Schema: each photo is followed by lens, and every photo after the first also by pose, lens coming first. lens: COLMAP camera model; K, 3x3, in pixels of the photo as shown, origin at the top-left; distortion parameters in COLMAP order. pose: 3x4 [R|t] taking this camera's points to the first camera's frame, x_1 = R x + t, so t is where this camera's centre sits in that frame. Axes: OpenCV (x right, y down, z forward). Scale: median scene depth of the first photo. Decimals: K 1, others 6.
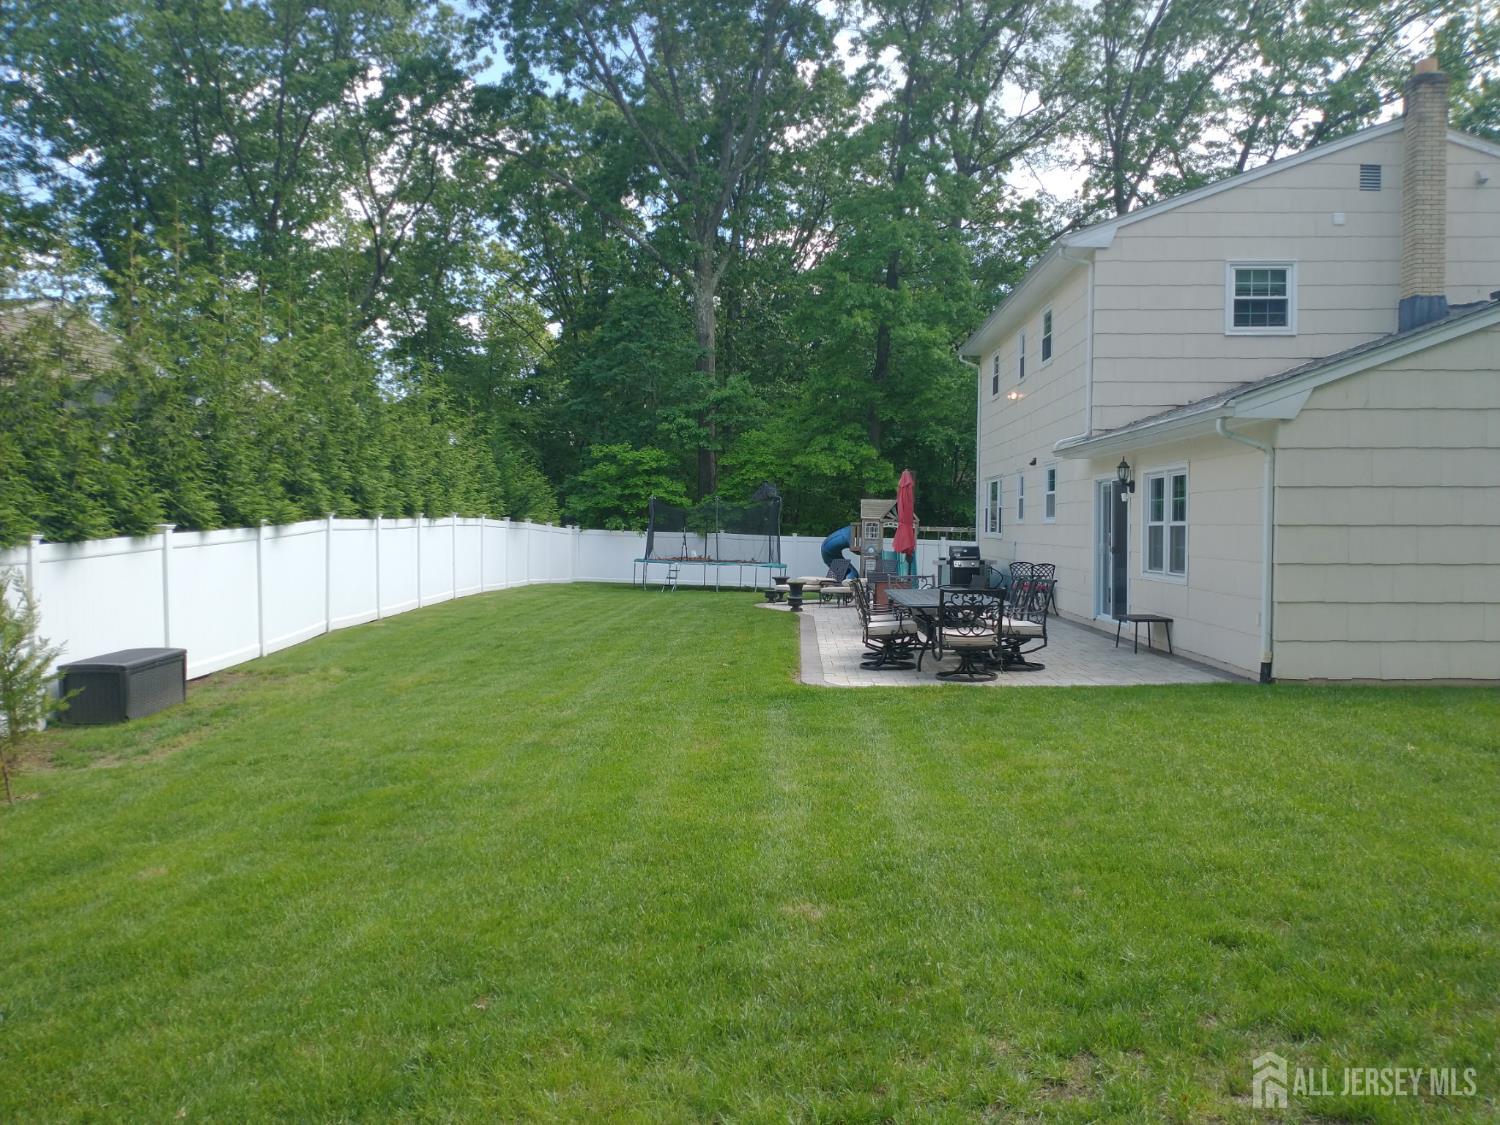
lens RADIAL K [[1341.6, 0, 751.2], [0, 1341.6, 565.2], [0, 0, 1]] dist [0.001558, -0.001284]
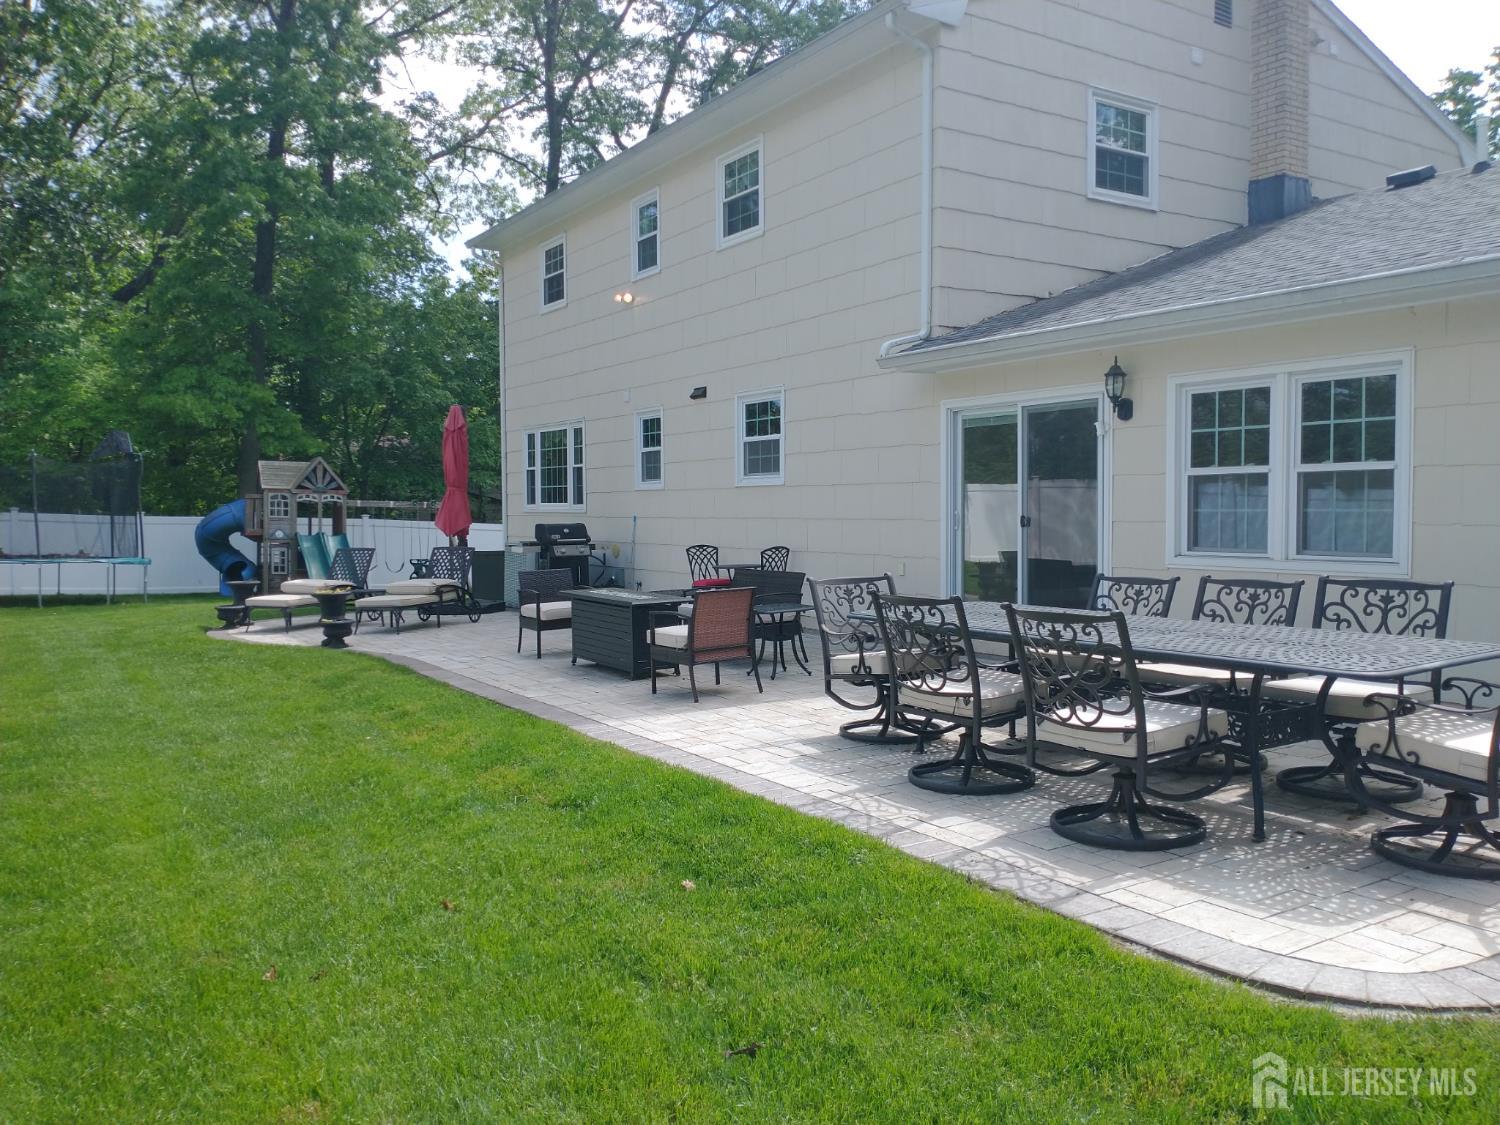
lens RADIAL K [[1226.3, 0, 754.9], [0, 1226.3, 559.6], [0, 0, 1]] dist [0.013249, -0.000667]
pose [[0.817185, -0.030651, 0.575560, -0.137629], [0.024102, 0.999529, 0.019008, -0.007372], [-0.575871, -0.001661, 0.817539, 0.591919]]
